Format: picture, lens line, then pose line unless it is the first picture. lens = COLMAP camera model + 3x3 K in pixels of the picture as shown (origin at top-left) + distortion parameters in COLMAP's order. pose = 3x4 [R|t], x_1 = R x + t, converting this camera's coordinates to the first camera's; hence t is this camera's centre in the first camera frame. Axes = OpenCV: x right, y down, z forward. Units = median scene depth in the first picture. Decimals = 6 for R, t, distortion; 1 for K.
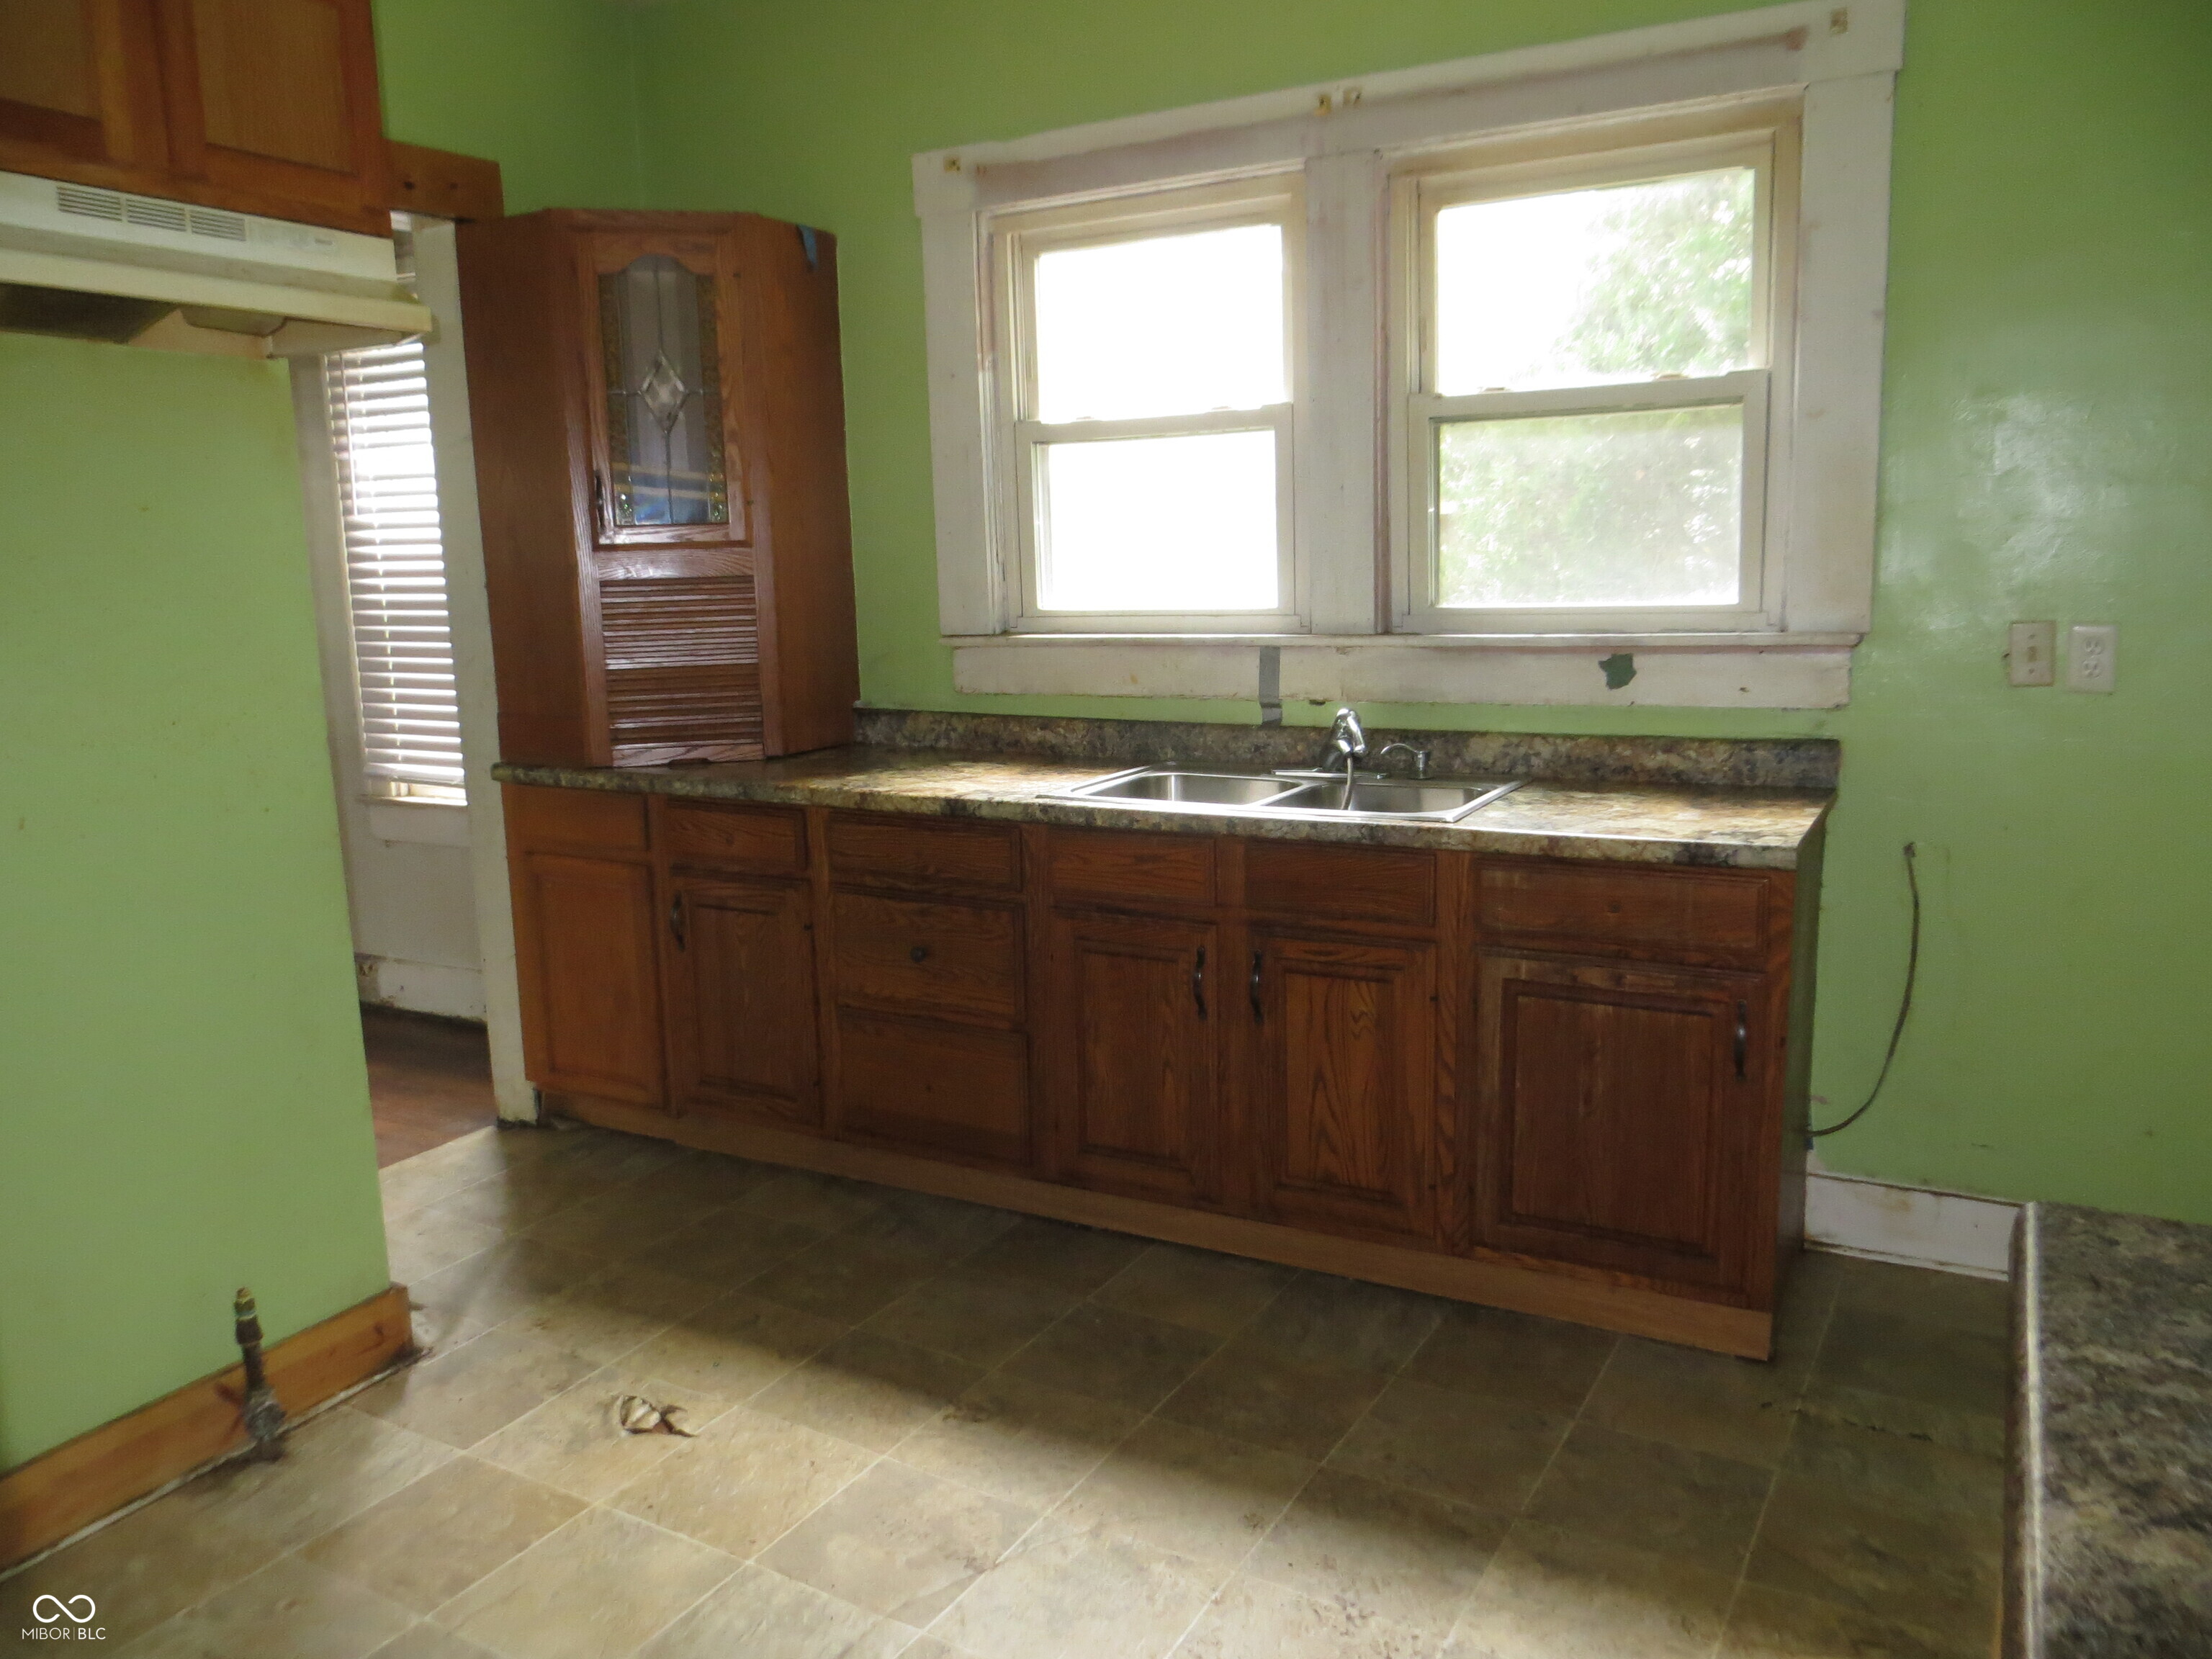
lens RADIAL K [[1665.6, 0, 1100.8], [0, 1665.6, 821.3], [0, 0, 1]] dist [-0.010728, 0.007368]
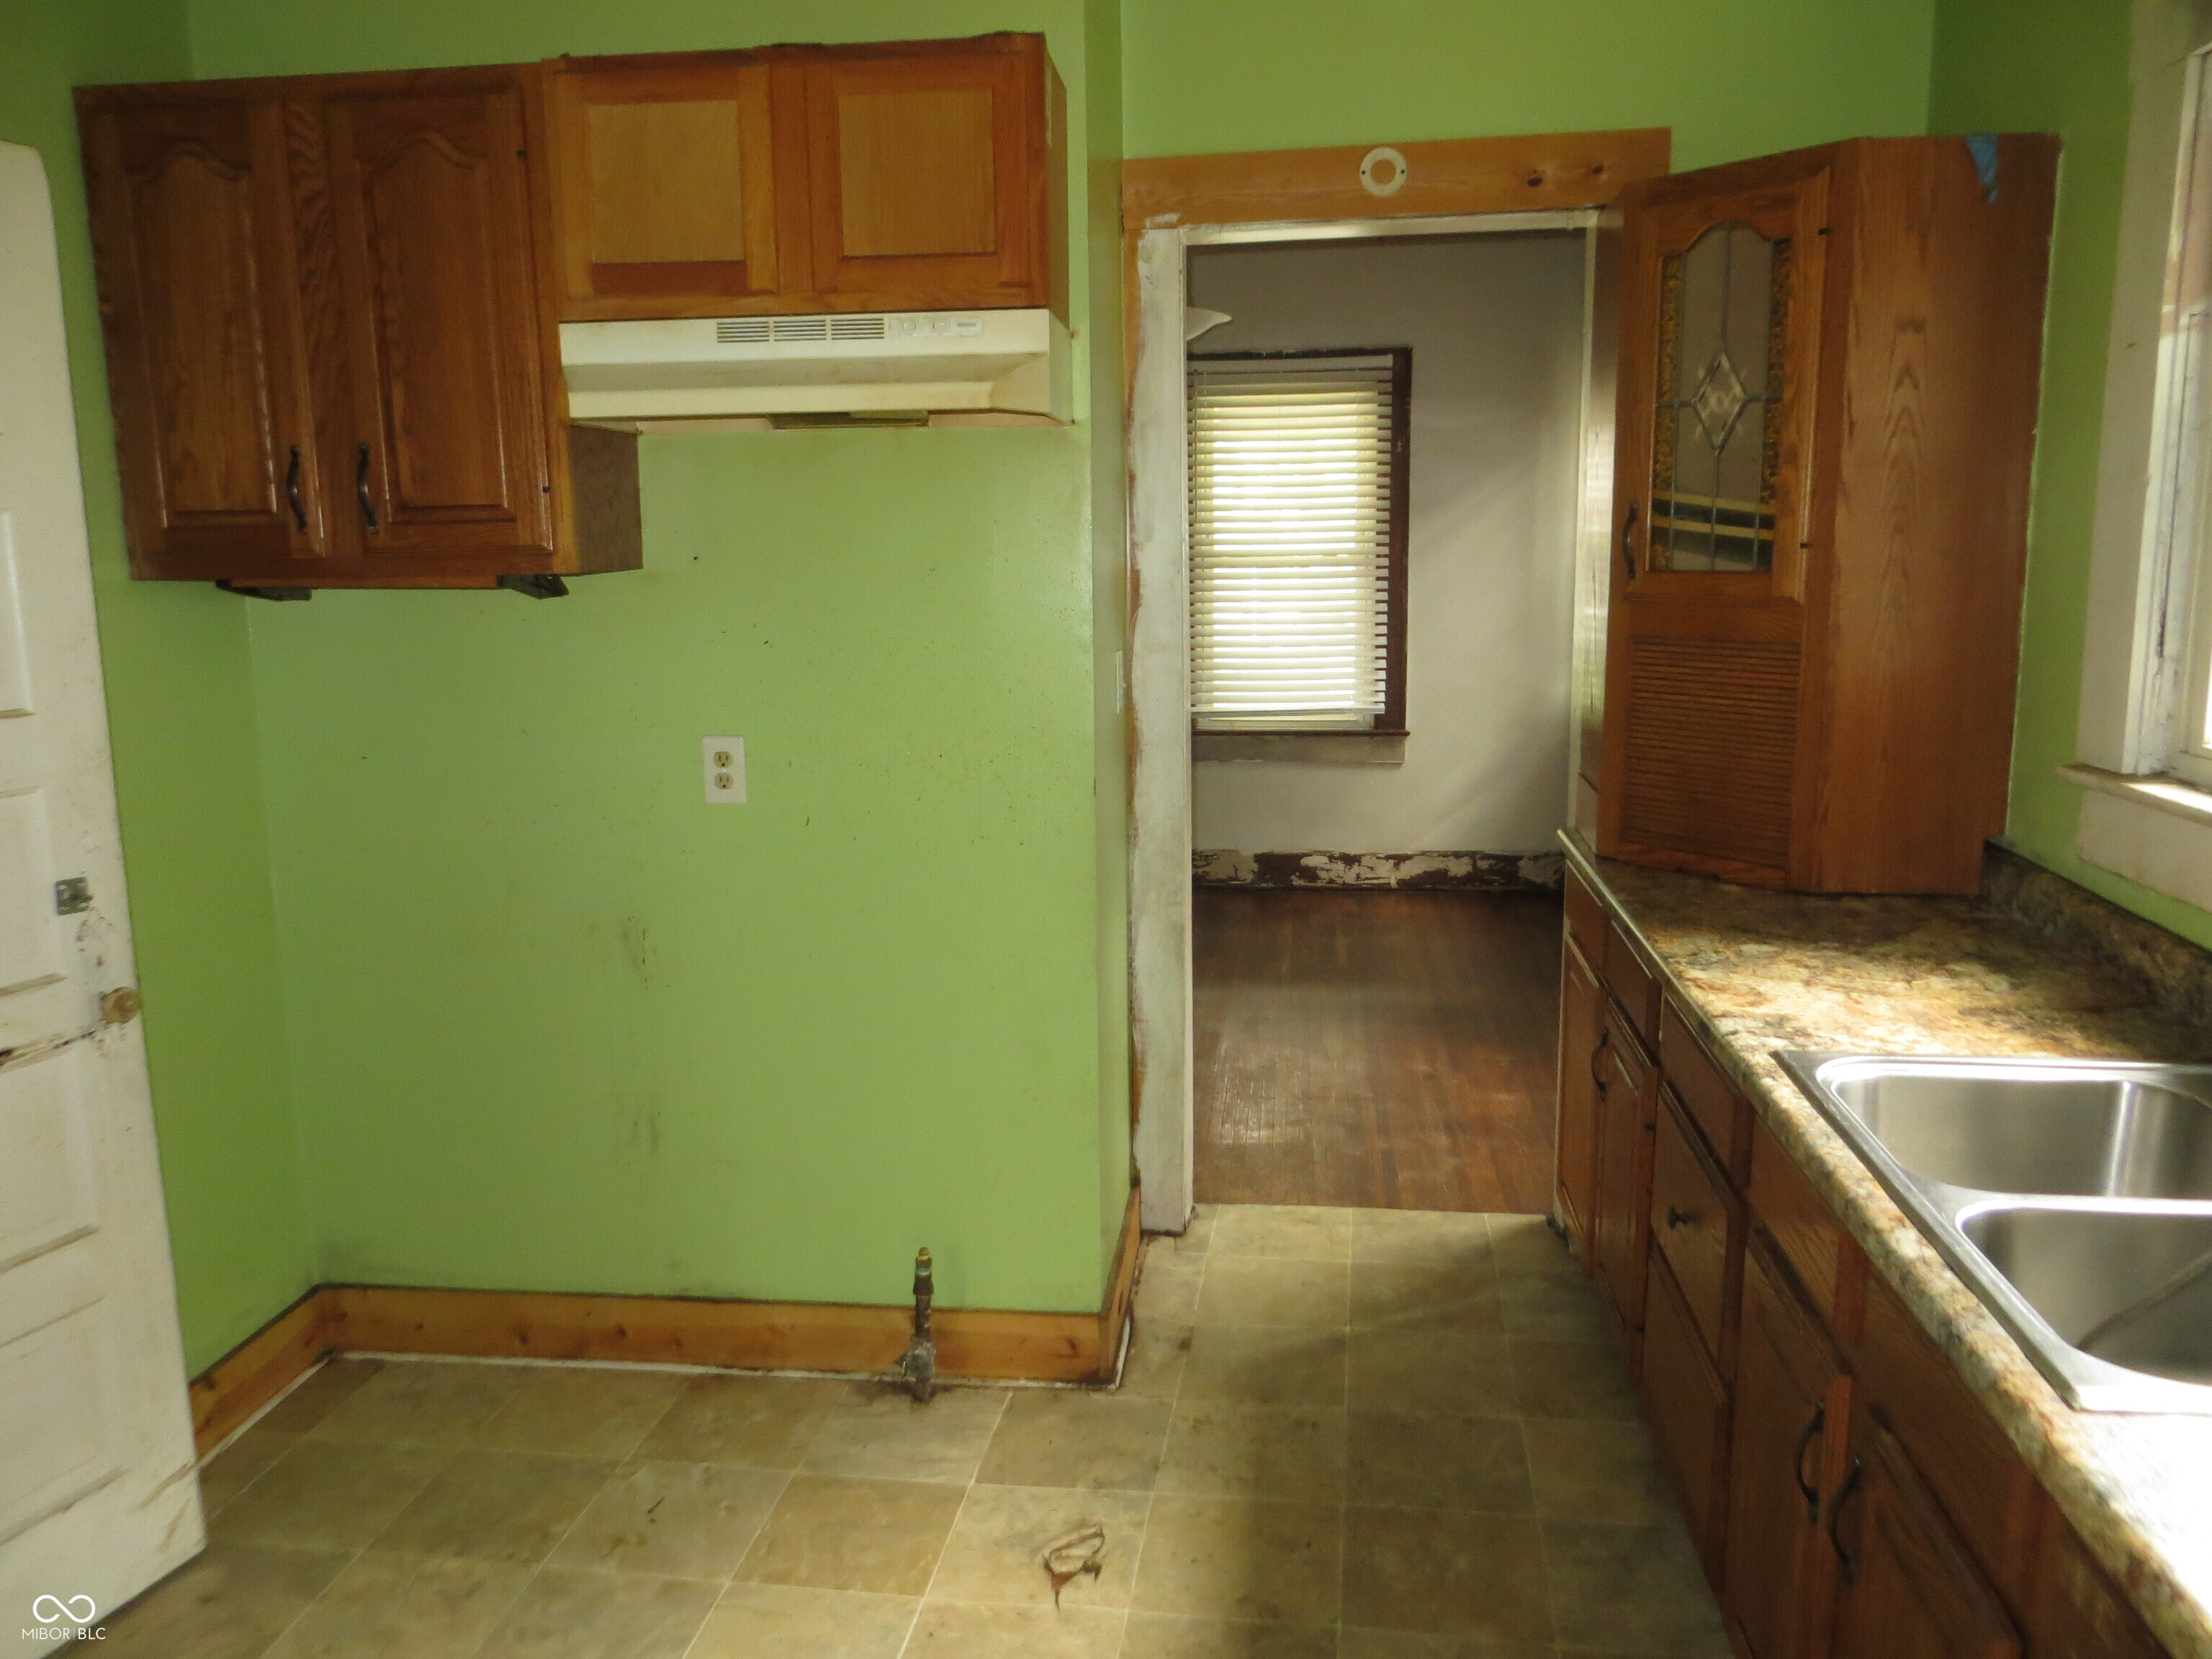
lens RADIAL K [[1665.6, 0, 1102.7], [0, 1665.6, 839.9], [0, 0, 1]] dist [-0.010728, 0.007368]
pose [[0.369997, 0.192891, -0.908788, 0.514841], [-0.148104, 0.977945, 0.147271, -0.181024], [0.917152, 0.080106, 0.390404, 0.632374]]
